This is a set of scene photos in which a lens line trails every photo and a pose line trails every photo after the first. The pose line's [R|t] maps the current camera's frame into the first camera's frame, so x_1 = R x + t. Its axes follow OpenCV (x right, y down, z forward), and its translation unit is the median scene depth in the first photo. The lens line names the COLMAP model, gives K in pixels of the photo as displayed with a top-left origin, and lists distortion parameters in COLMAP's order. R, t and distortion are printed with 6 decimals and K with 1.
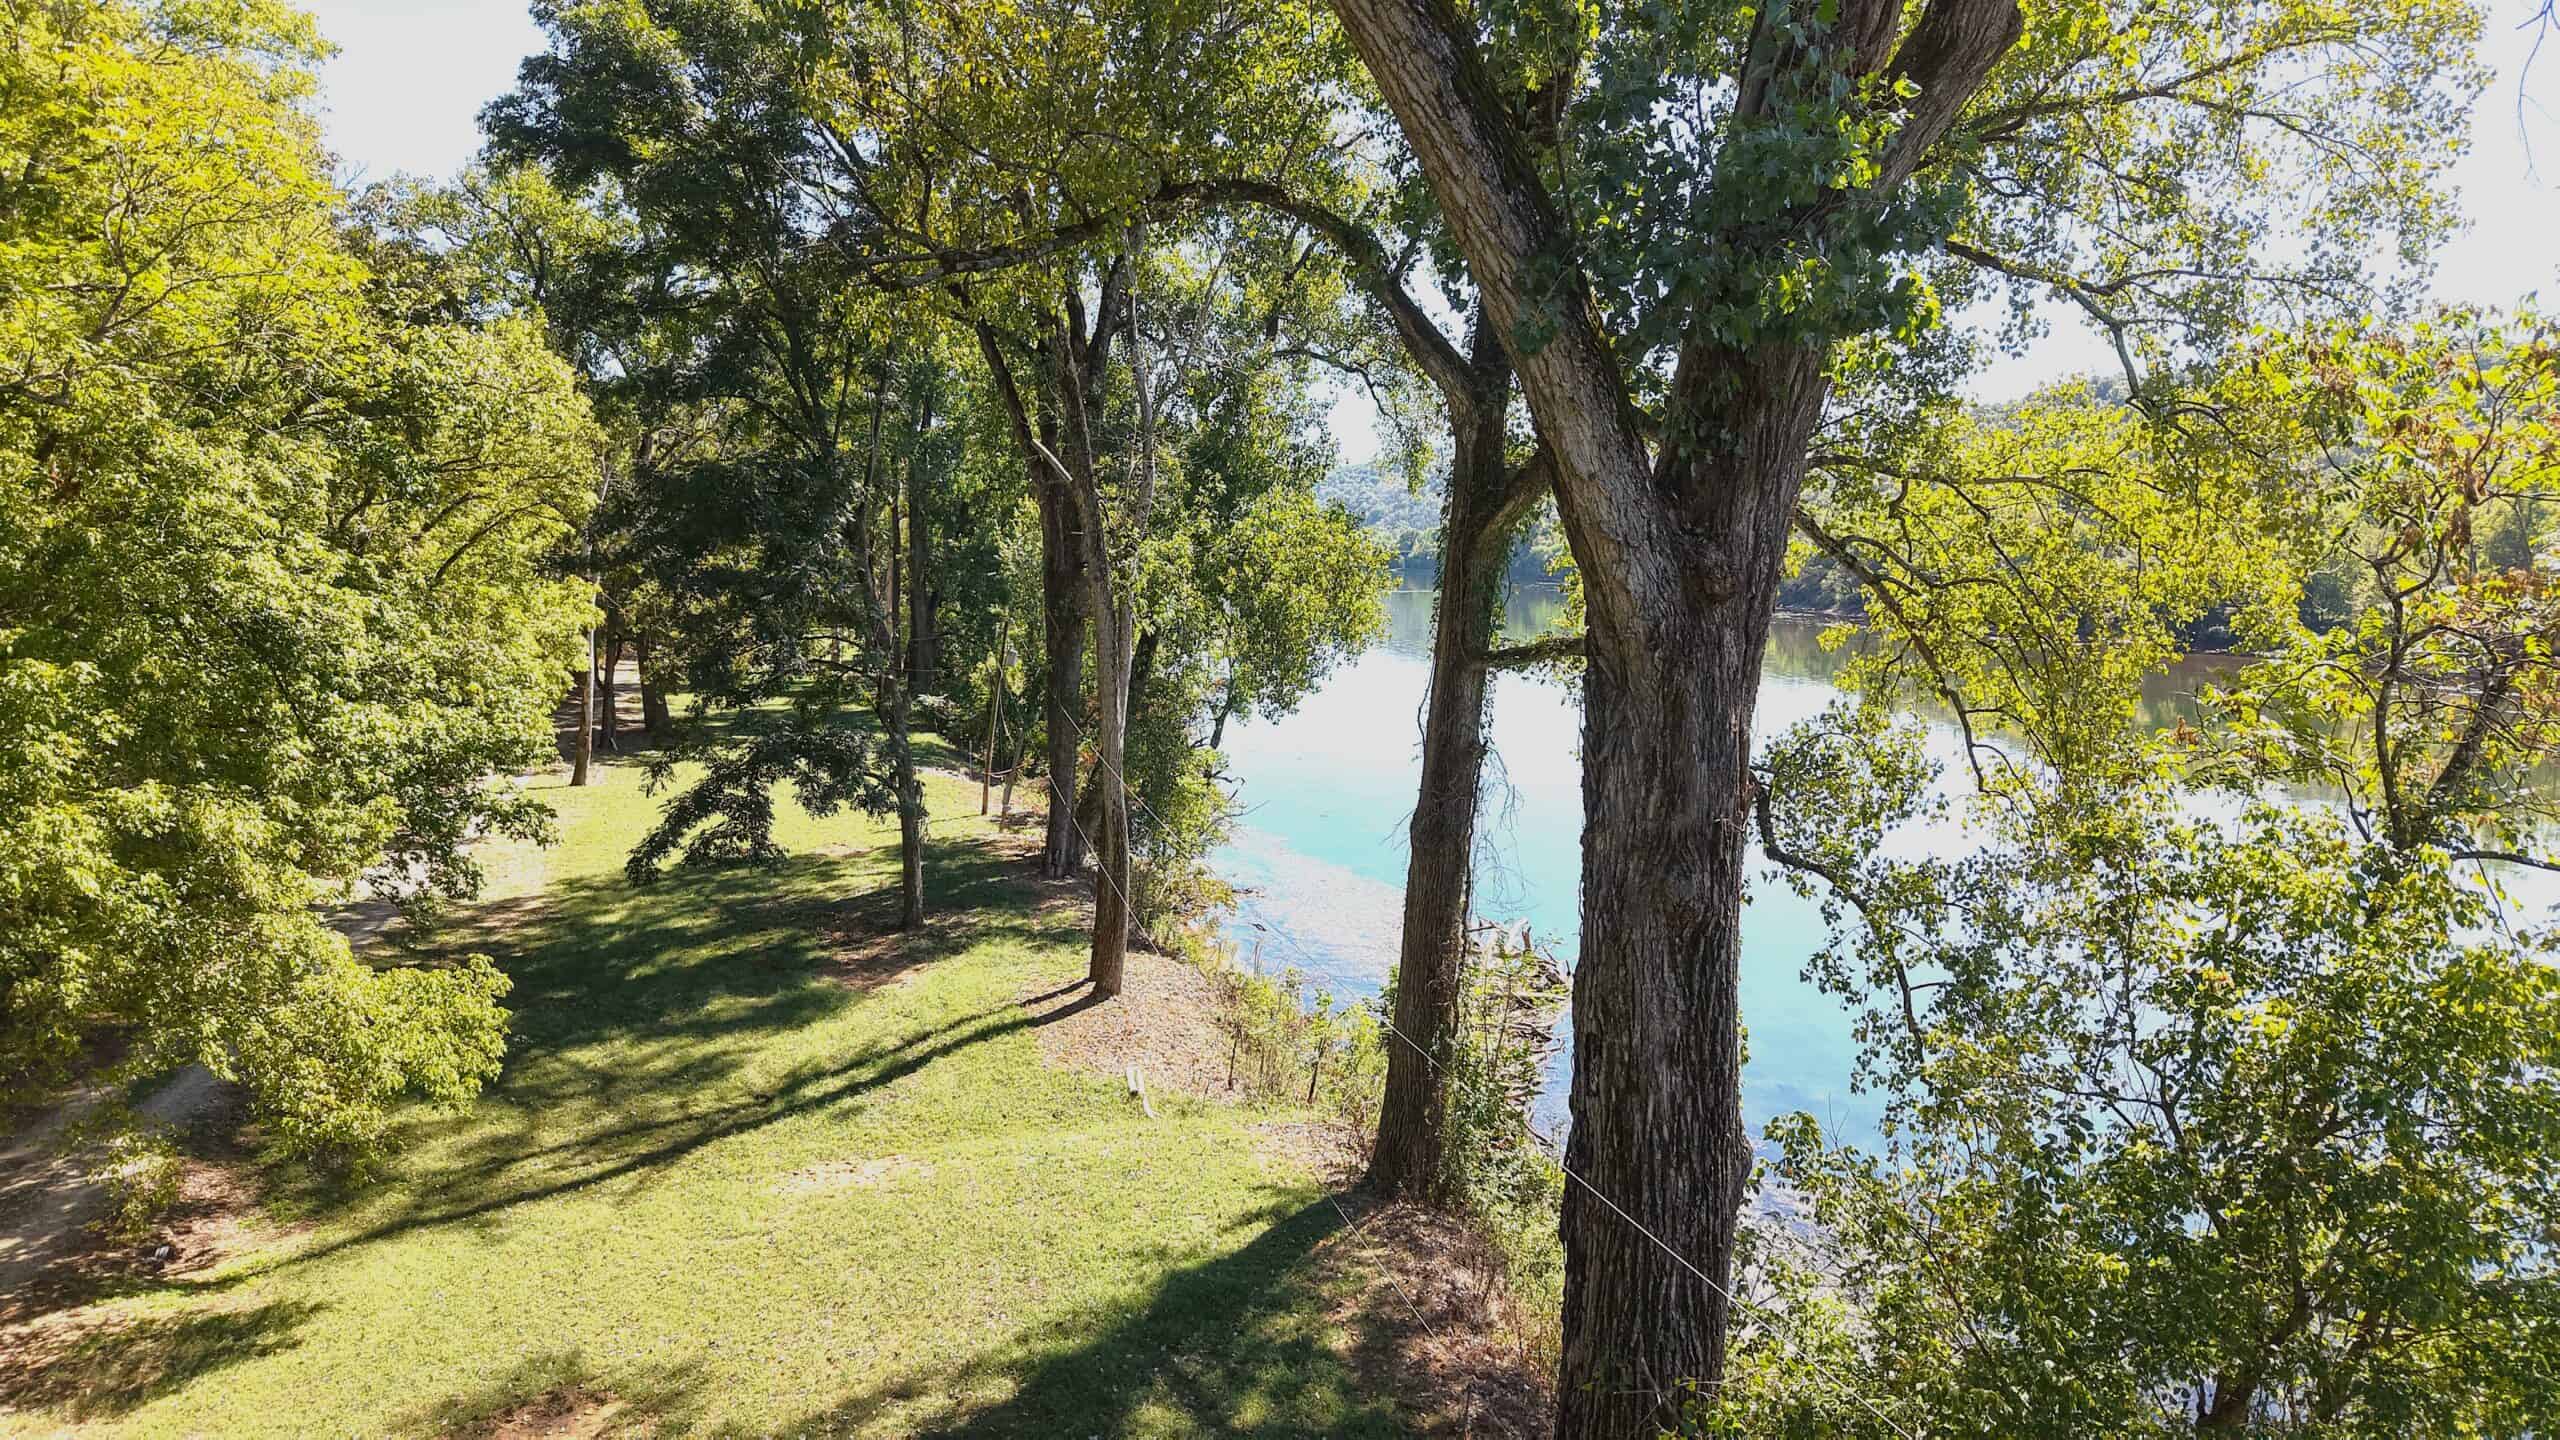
lens RADIAL K [[1698.1, 0, 1278.0], [0, 1698.1, 772.8], [0, 0, 1]] dist [-0.079114, 0.063837]
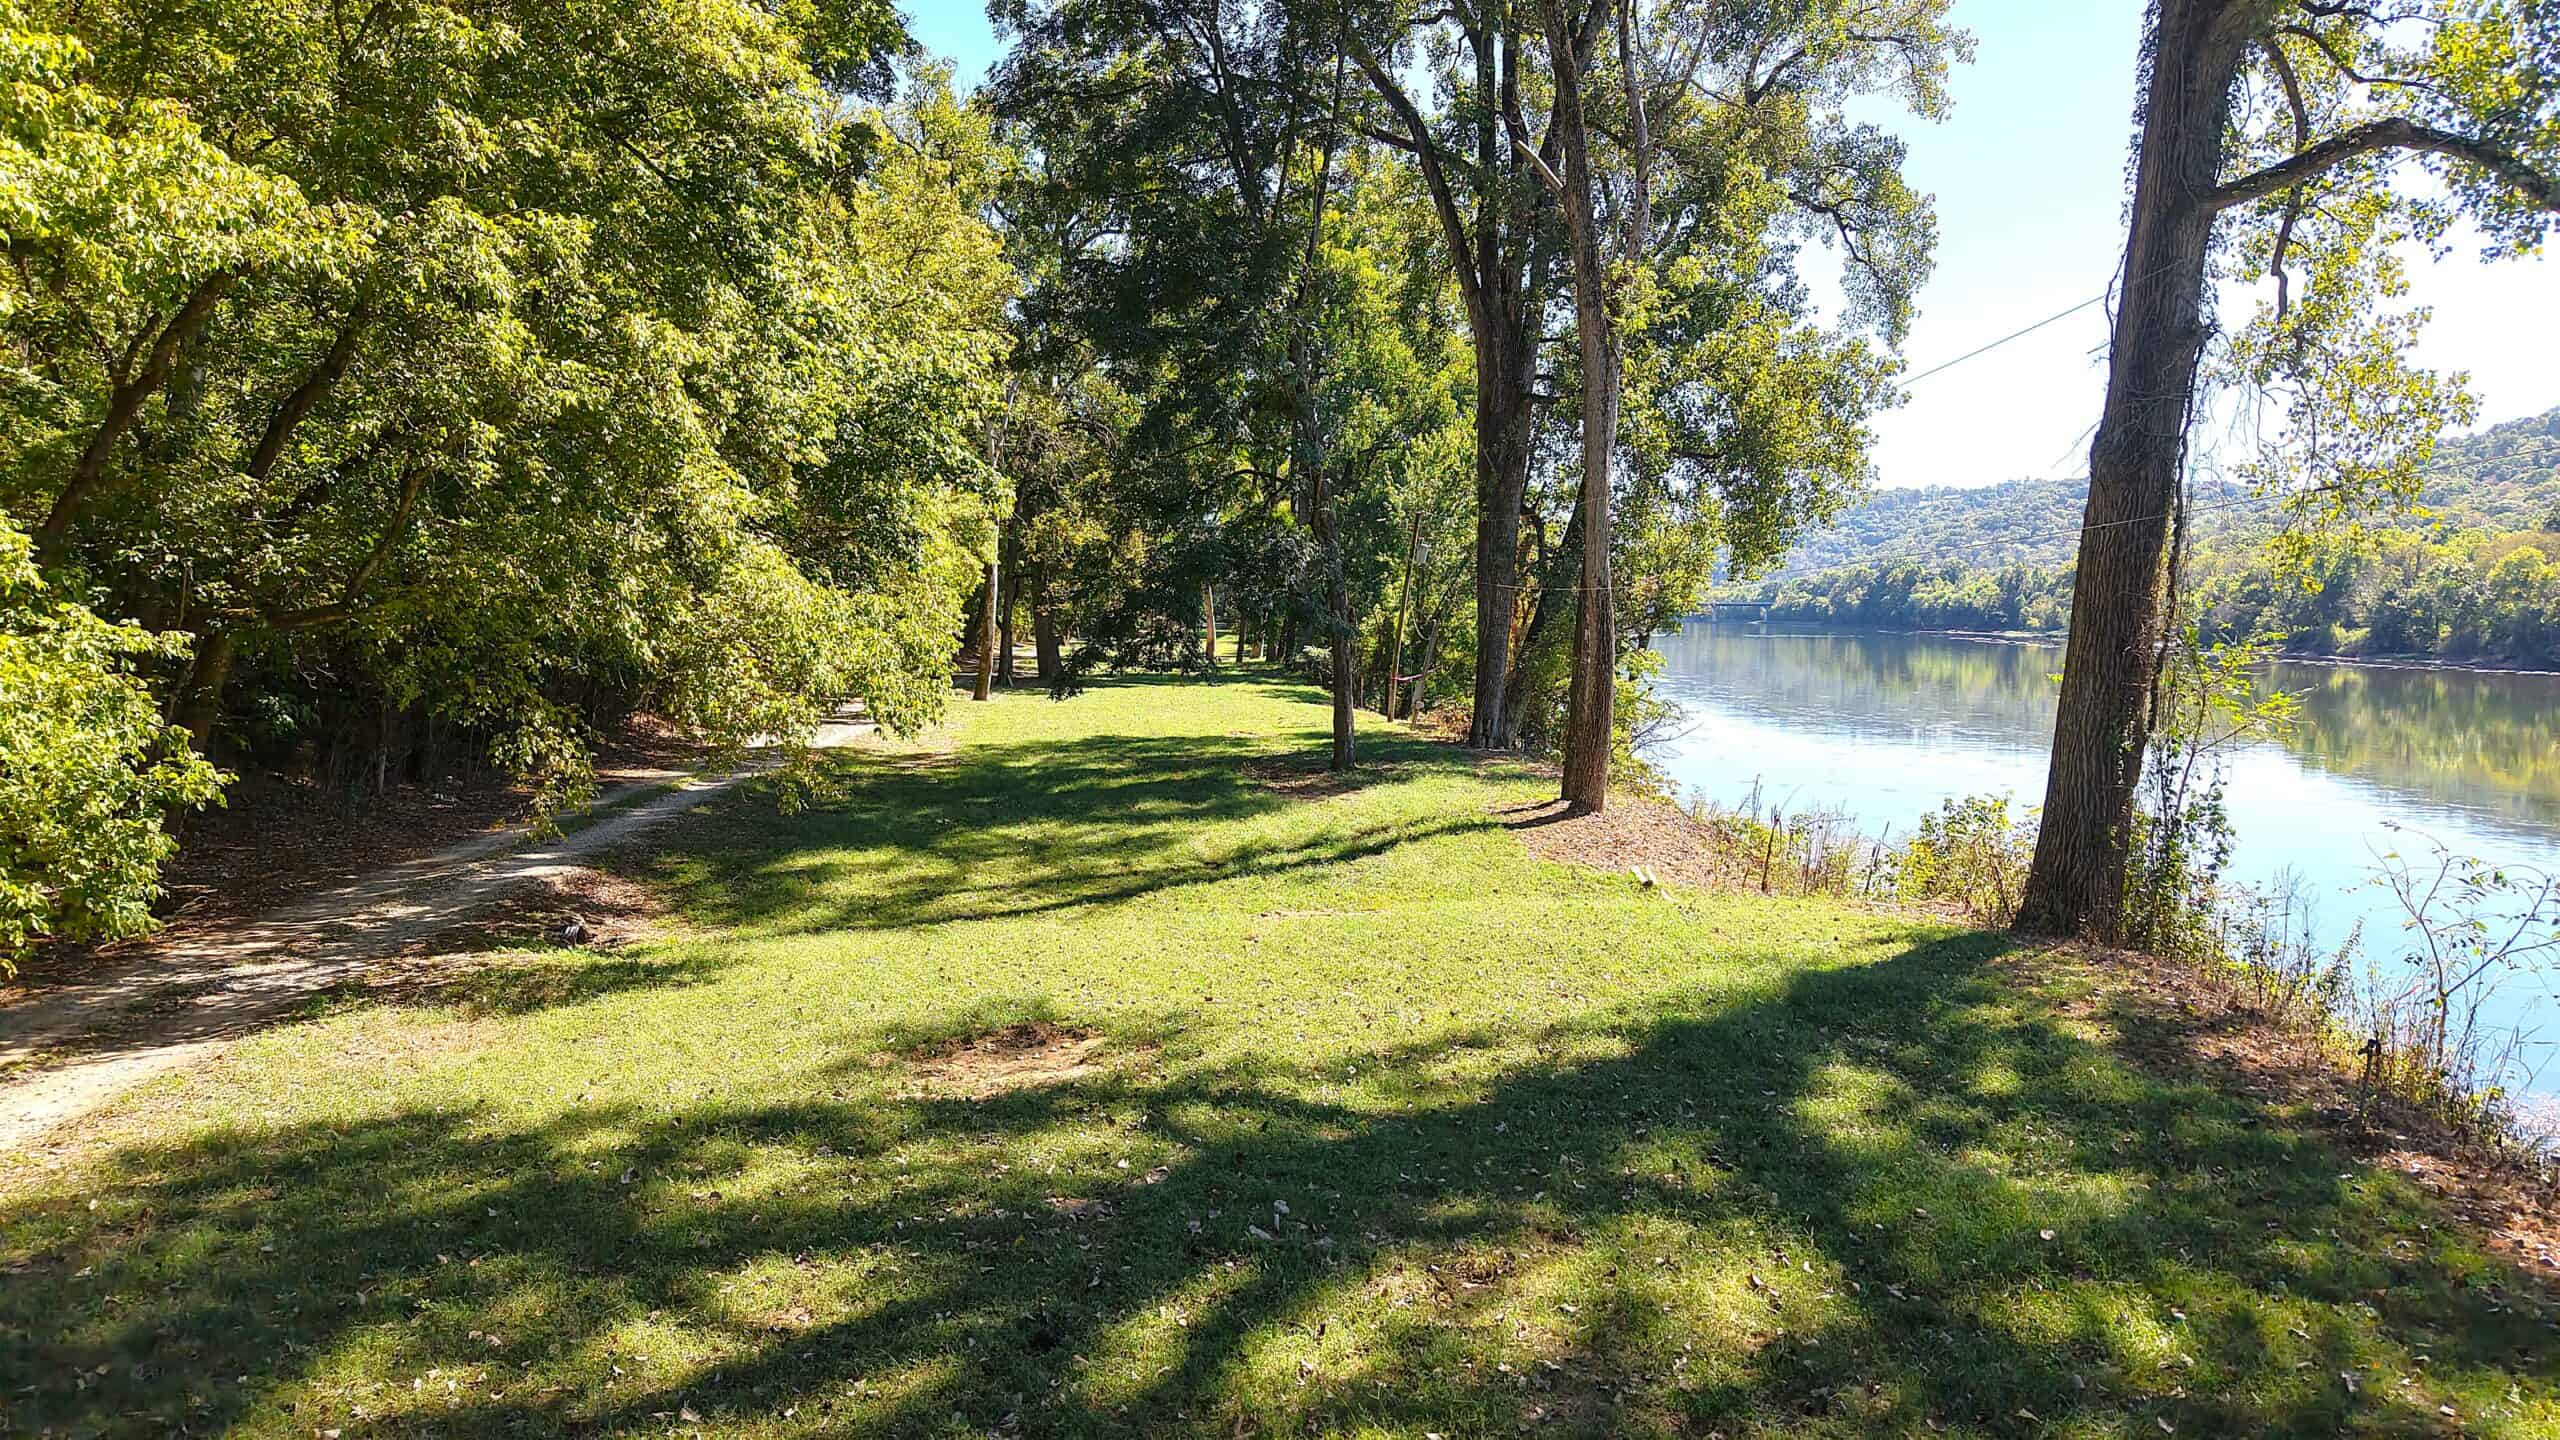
lens RADIAL K [[1717.2, 0, 1280.7], [0, 1717.2, 732.2], [0, 0, 1]] dist [0.041933, -0.041528]
pose [[0.977094, 0.021076, -0.211762, -0.085267], [-0.025307, 0.999530, -0.017287, 0.141124], [0.211298, 0.022250, 0.977168, 0.135406]]
